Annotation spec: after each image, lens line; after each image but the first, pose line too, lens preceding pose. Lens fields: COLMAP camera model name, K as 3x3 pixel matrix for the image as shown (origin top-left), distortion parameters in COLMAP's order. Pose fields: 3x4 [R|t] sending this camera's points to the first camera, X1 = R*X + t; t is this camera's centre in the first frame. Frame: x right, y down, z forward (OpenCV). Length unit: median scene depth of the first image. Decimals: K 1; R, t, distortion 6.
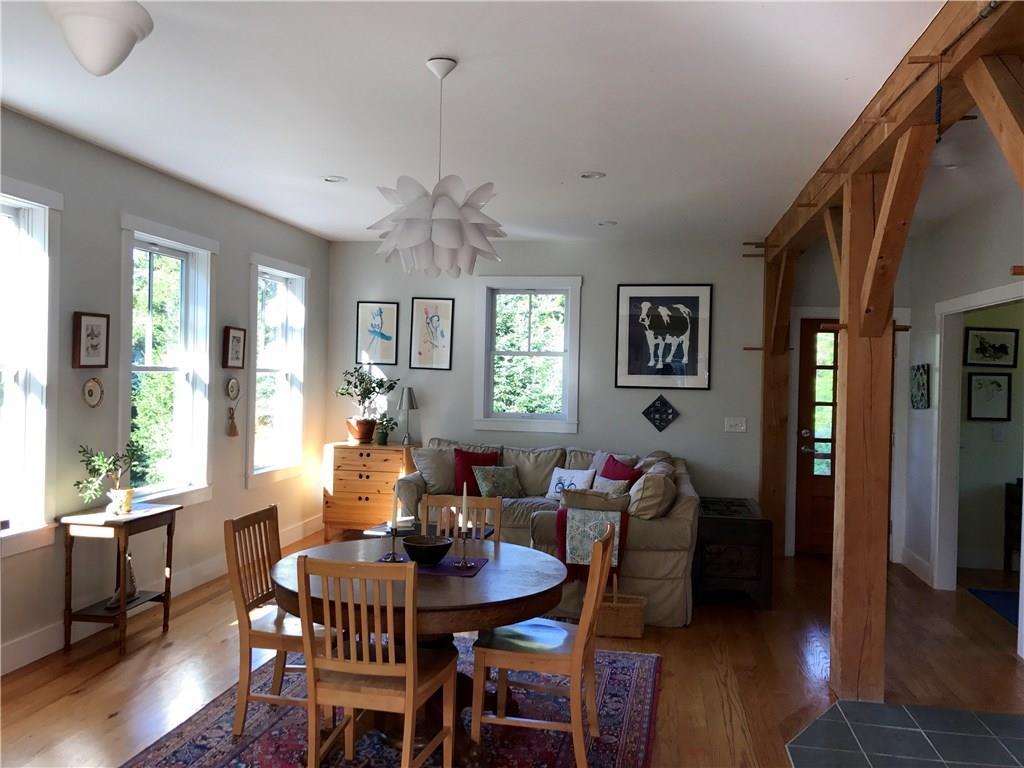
lens RADIAL K [[842.4, 0, 511.1], [0, 842.4, 381.6], [0, 0, 1]] dist [0.036824, -0.035085]
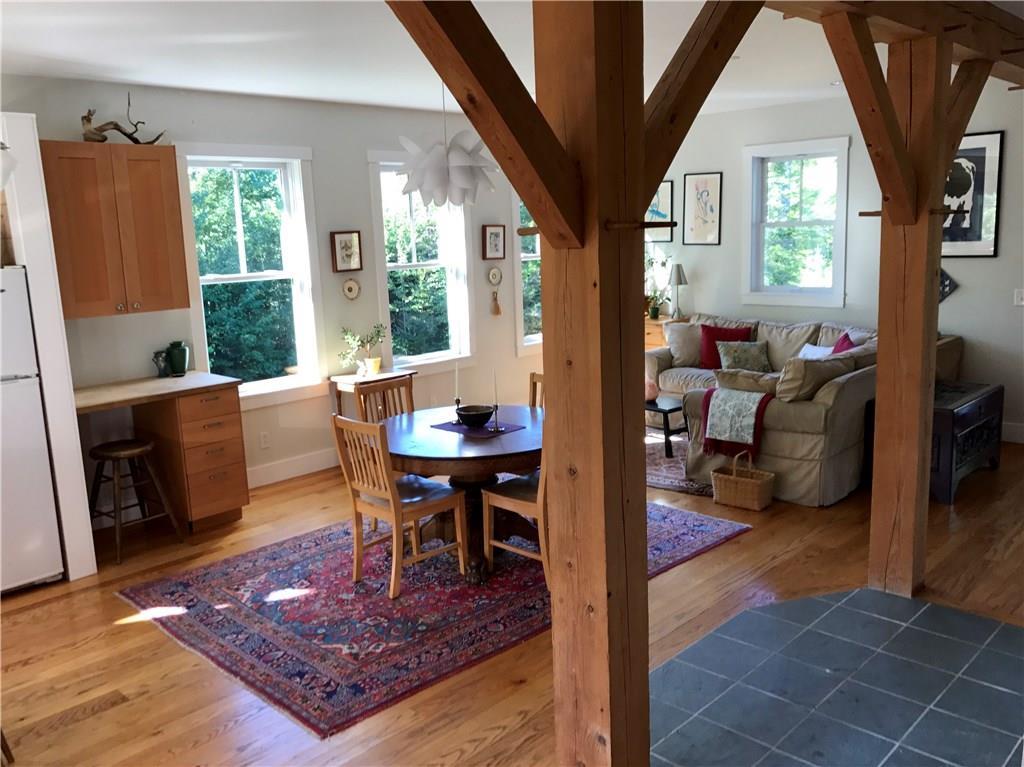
lens RADIAL K [[842.4, 0, 485.8], [0, 842.4, 402.0], [0, 0, 1]] dist [0.036824, -0.035085]
pose [[0.830855, 0.057340, -0.553527, 0.425208], [0.050054, 0.982945, 0.176956, -0.035648], [0.554233, -0.174731, 0.813815, -0.033036]]
